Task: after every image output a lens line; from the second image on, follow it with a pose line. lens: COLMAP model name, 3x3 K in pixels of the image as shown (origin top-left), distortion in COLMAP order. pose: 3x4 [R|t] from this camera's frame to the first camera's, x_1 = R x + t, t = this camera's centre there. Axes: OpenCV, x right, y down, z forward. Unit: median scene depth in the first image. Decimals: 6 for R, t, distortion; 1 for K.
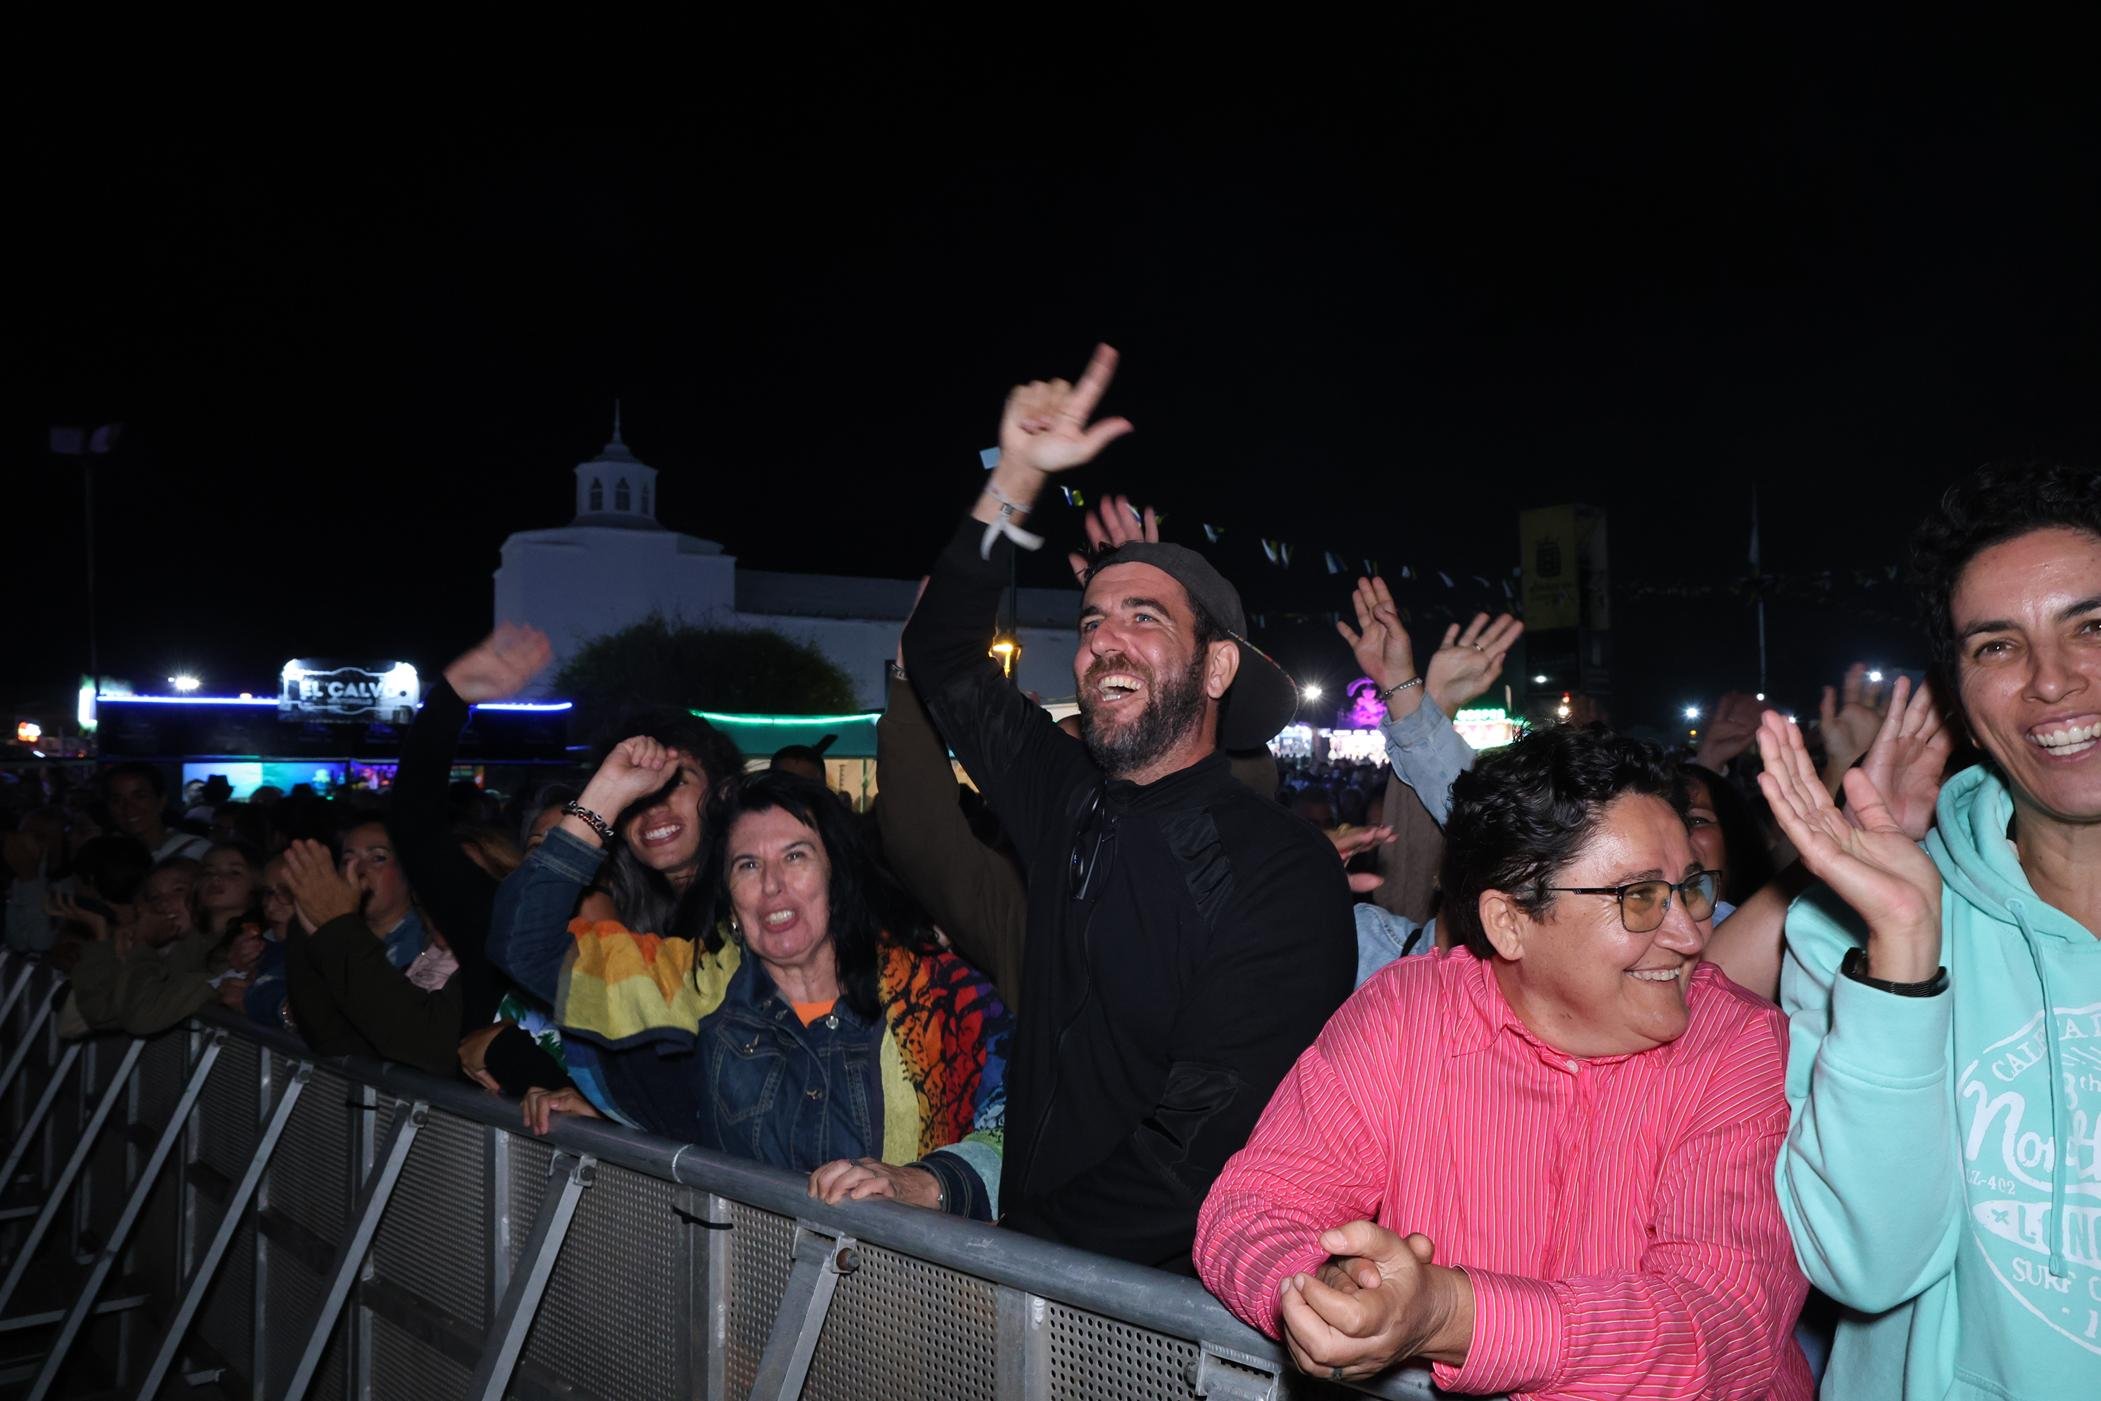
lens RADIAL K [[1535.2, 0, 1030.7], [0, 1535.2, 690.8], [0, 0, 1]] dist [-0.059710, 0.086333]
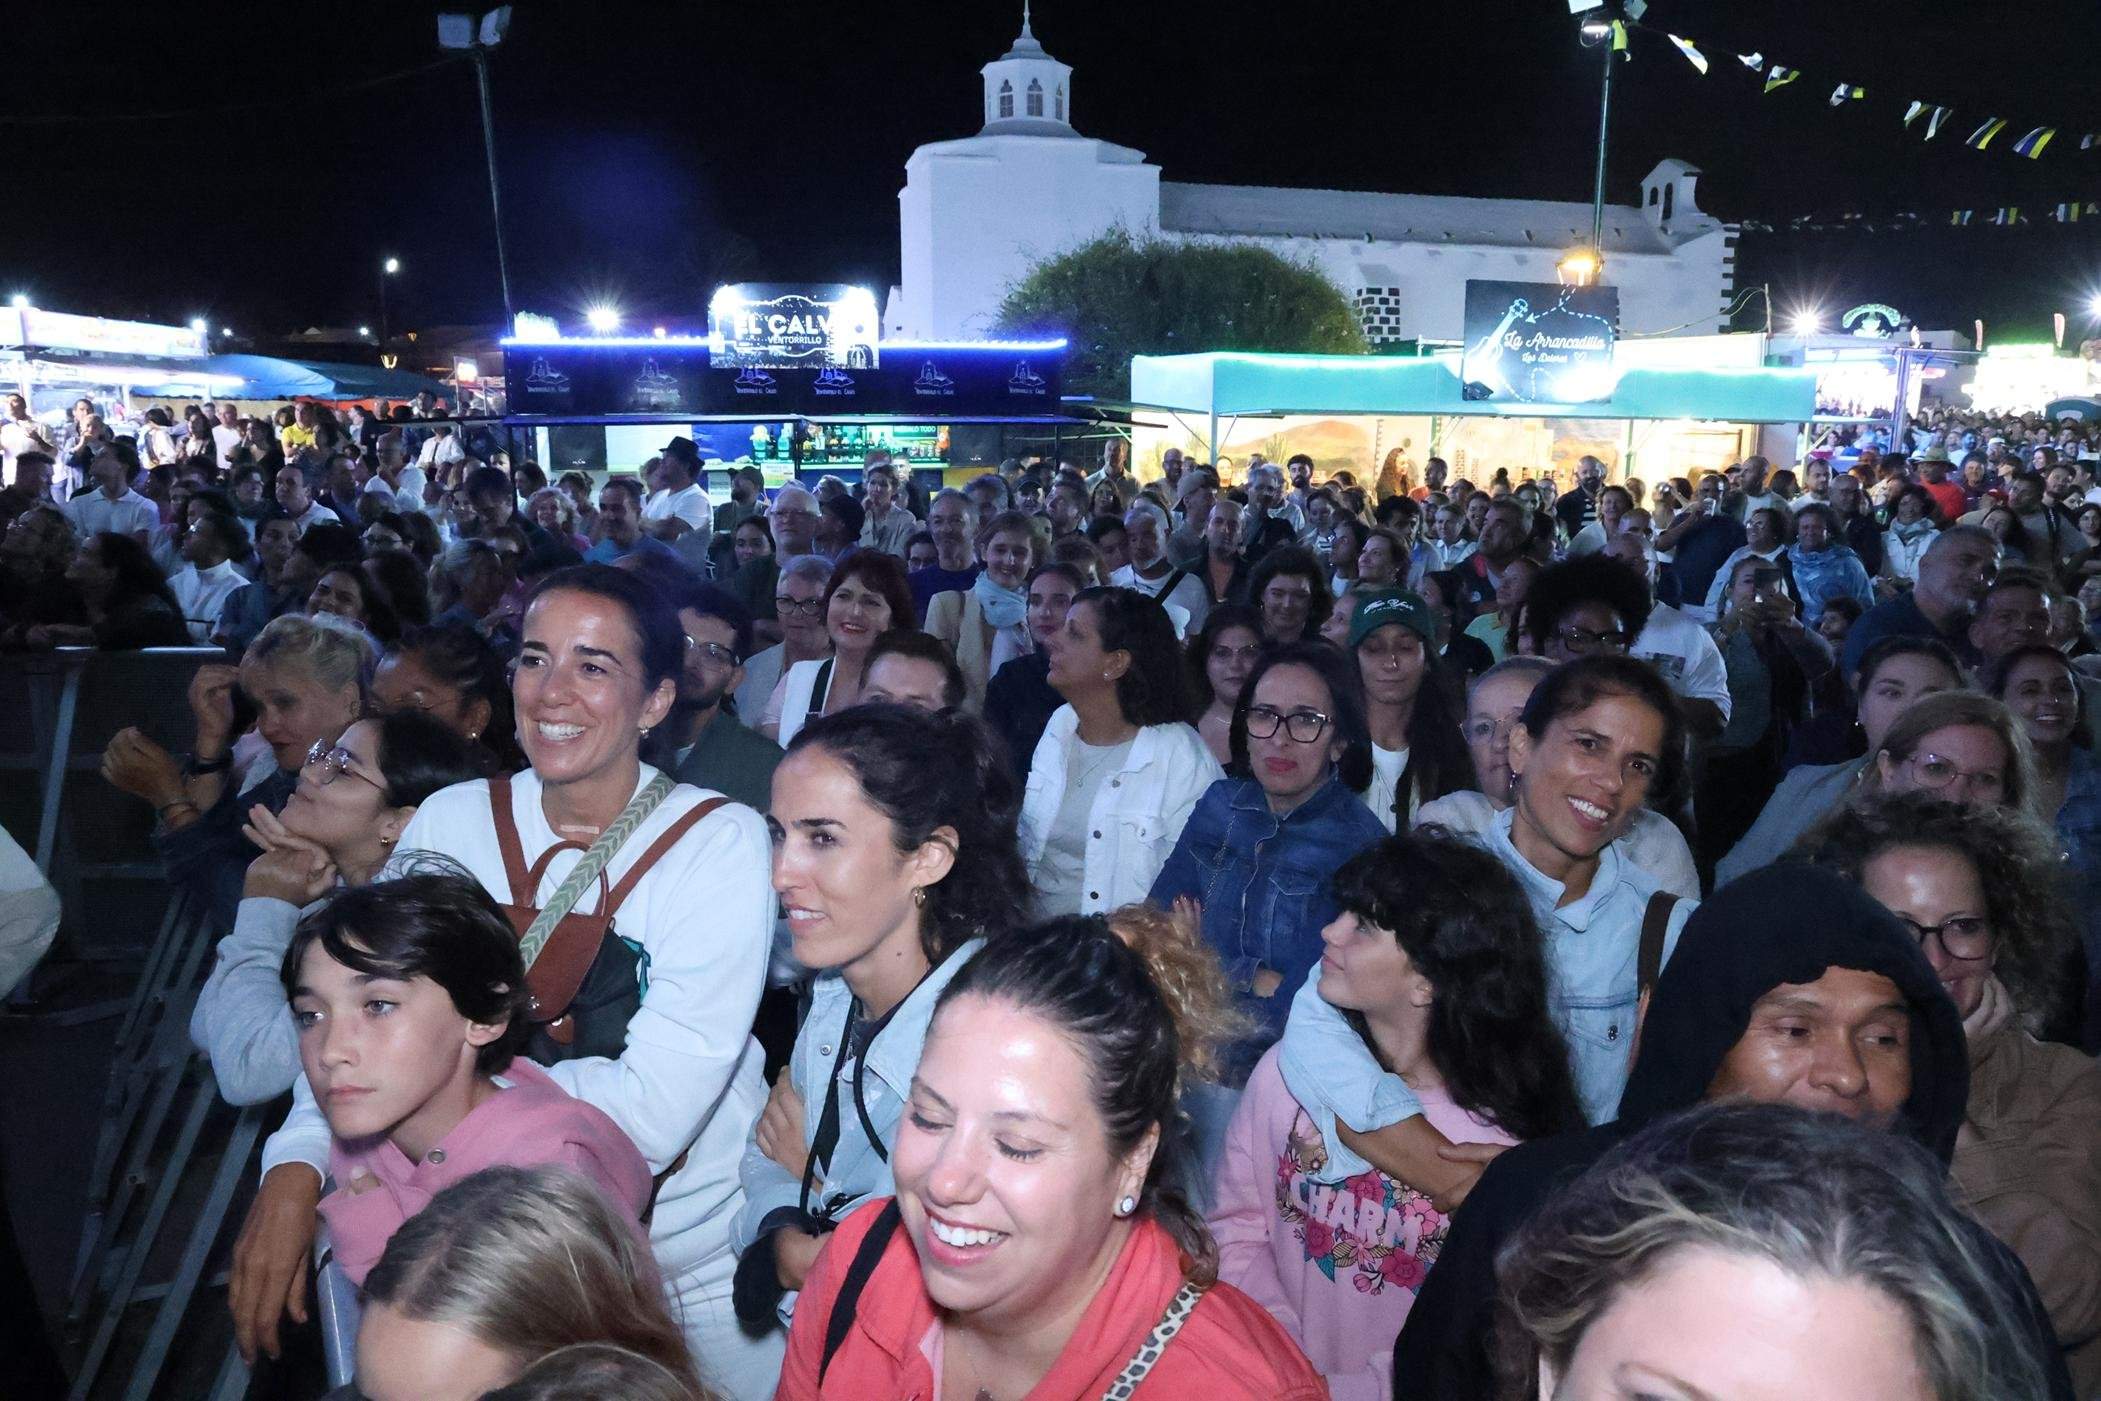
lens RADIAL K [[1533.8, 0, 1050.5], [0, 1533.8, 700.5], [0, 0, 1]] dist [-0.086869, 0.082637]
pose [[0.974462, 0.047747, -0.219418, -0.097383], [0.006655, 0.970562, 0.240758, -0.000551], [0.224454, -0.236070, 0.945458, 0.174362]]
